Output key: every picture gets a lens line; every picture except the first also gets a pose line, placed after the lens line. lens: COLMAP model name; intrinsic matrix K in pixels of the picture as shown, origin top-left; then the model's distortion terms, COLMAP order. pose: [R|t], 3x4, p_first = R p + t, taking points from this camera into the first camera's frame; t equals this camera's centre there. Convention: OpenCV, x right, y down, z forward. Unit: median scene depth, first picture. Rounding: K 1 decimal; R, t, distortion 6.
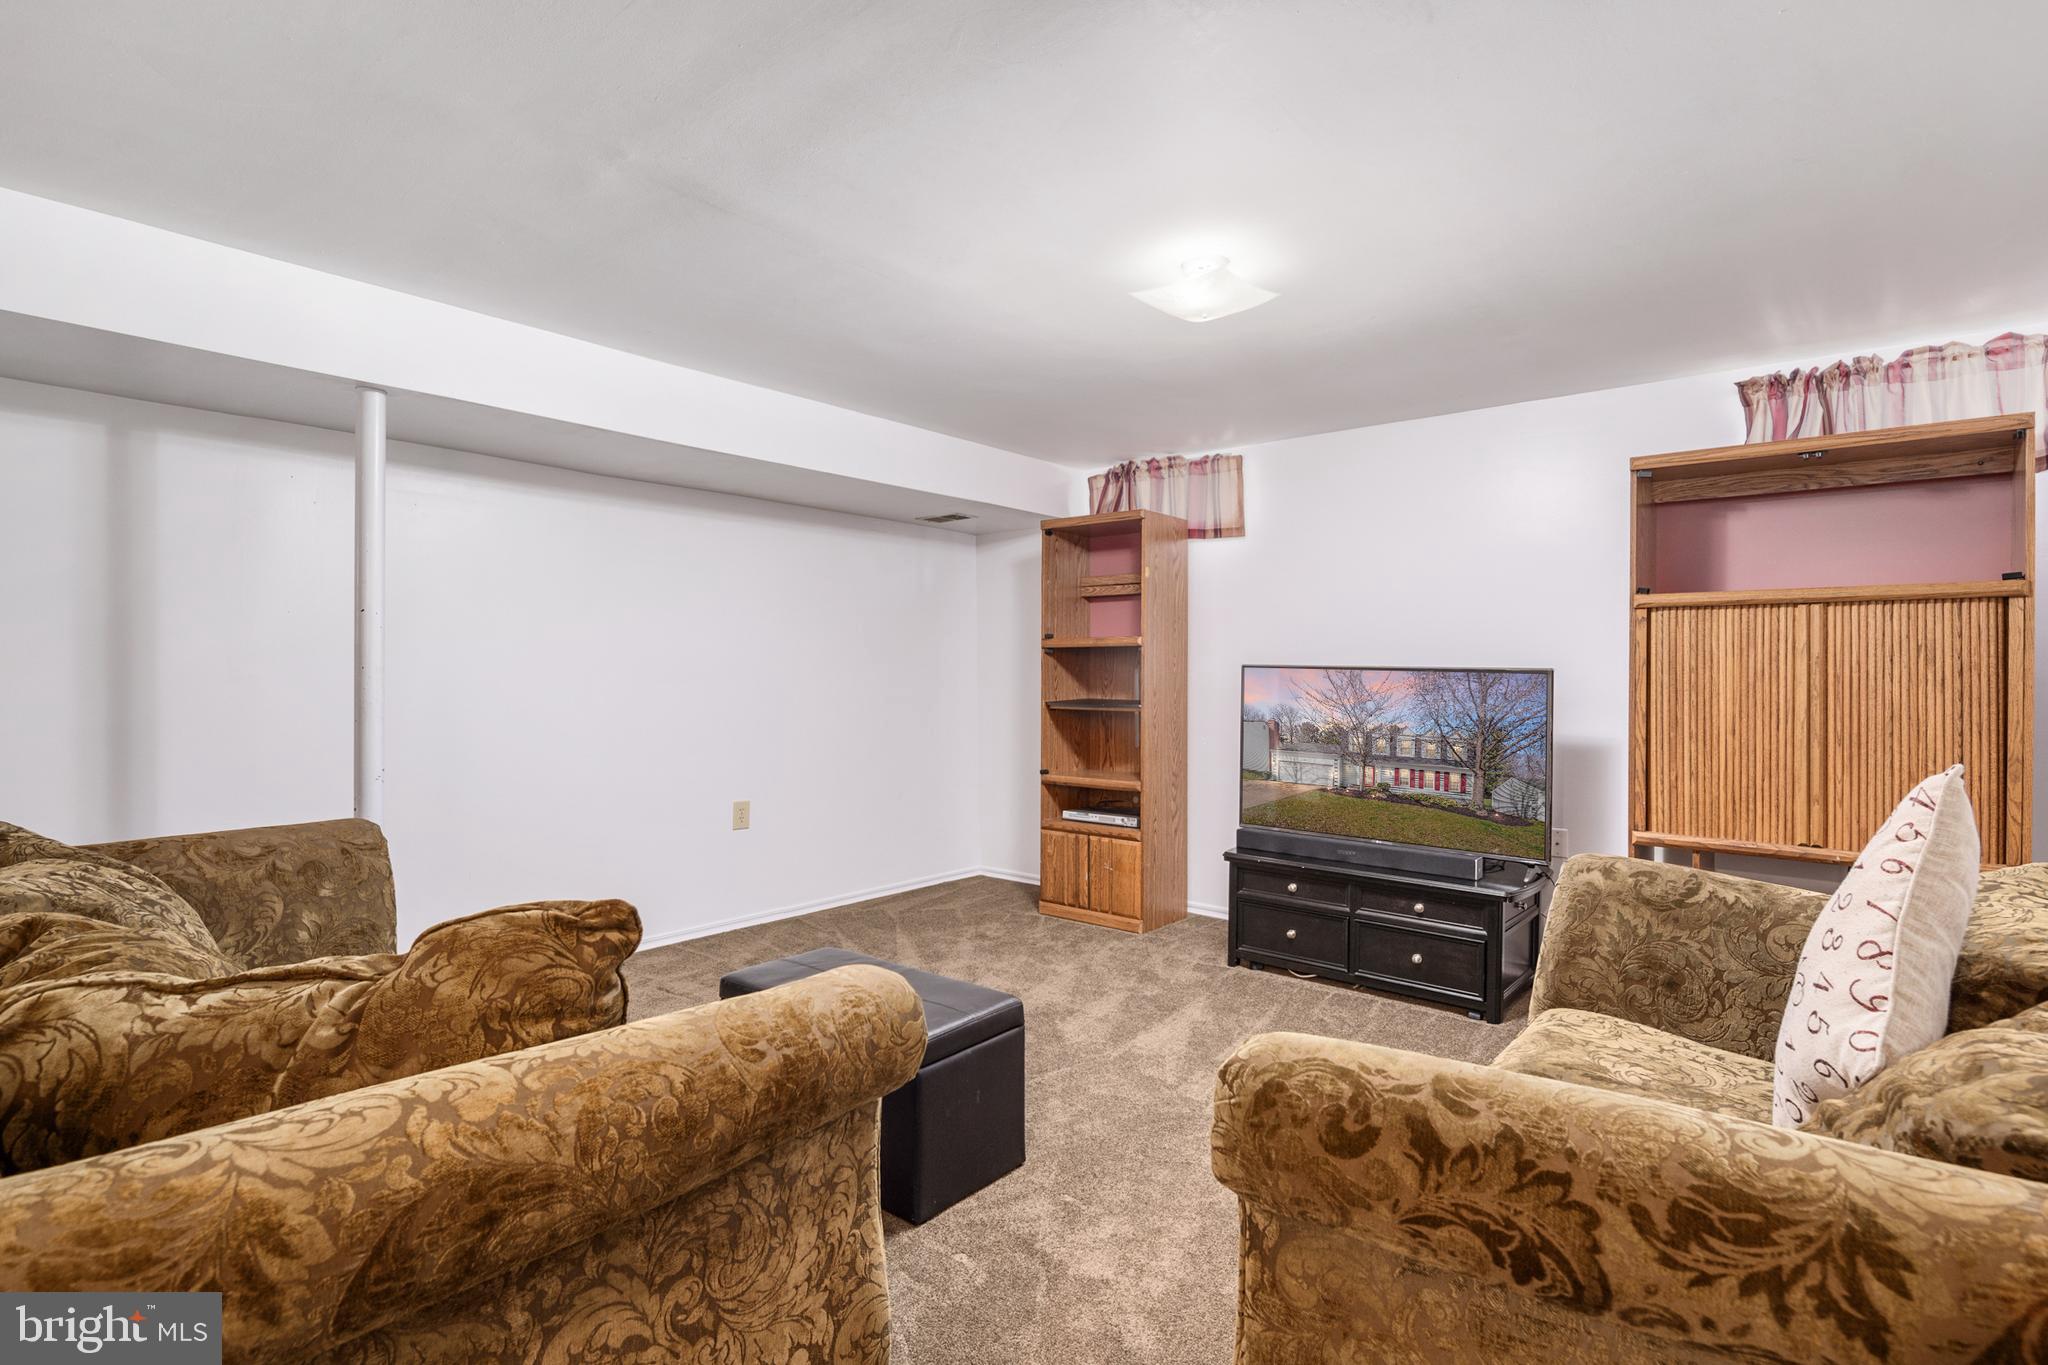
lens RADIAL K [[1009.9, 0, 1027.4], [0, 1009.9, 656.6], [0, 0, 1]] dist [-0.003191, -0.001242]
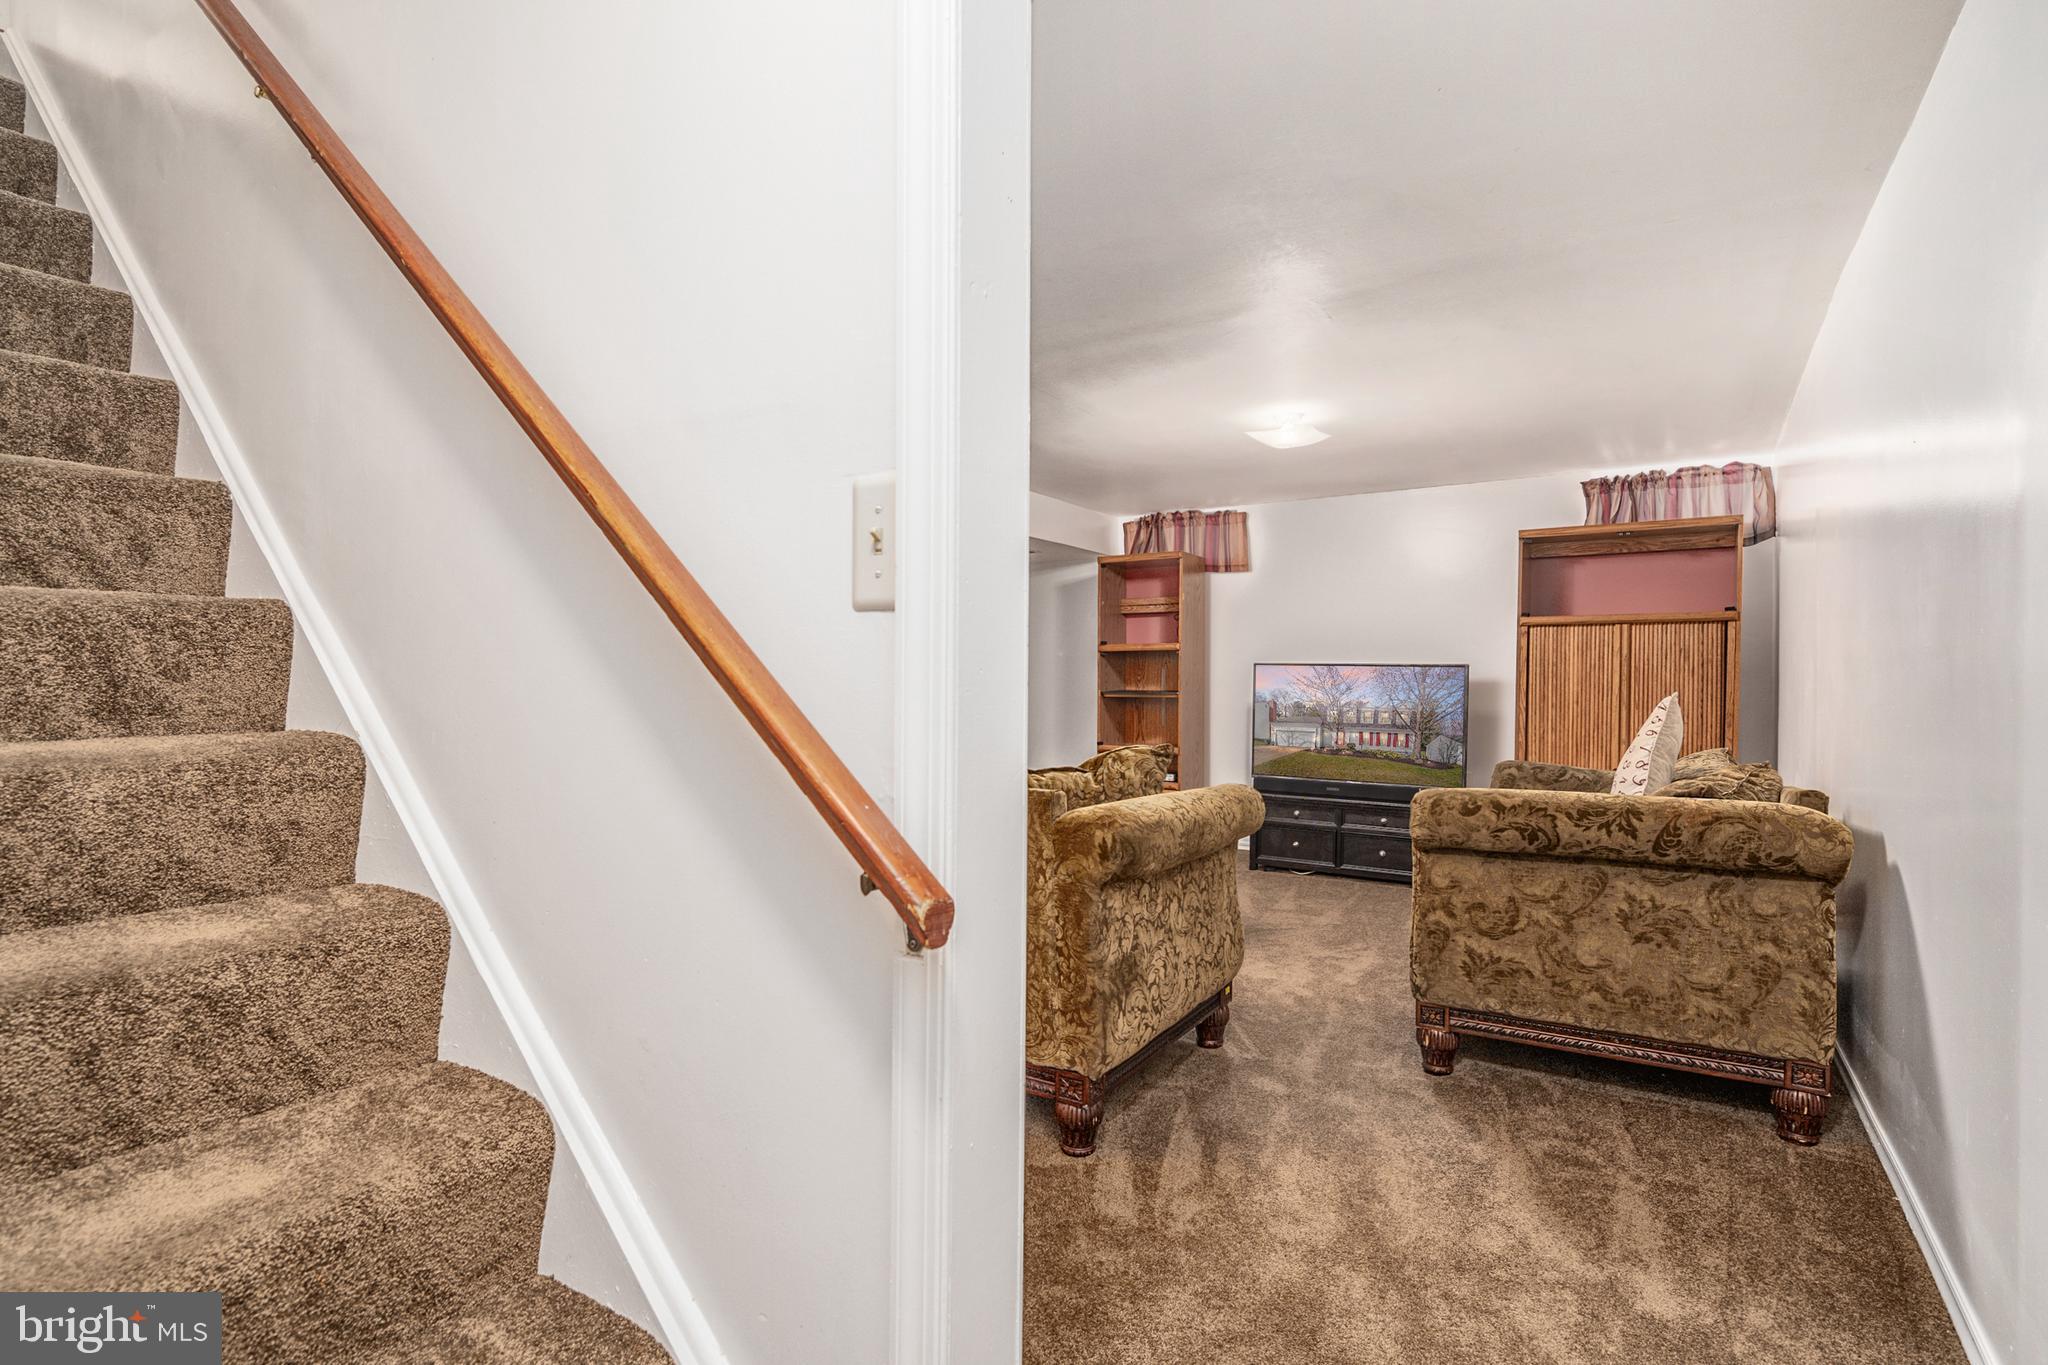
lens RADIAL K [[1013.9, 0, 1021.3], [0, 1013.9, 691.4], [0, 0, 1]] dist [-0.000866, -0.000262]
pose [[0.992324, -0.000837, 0.123658, -0.373108], [-0.001980, 0.999742, 0.022649, 0.021061], [-0.123645, -0.022720, 0.992066, -0.485924]]
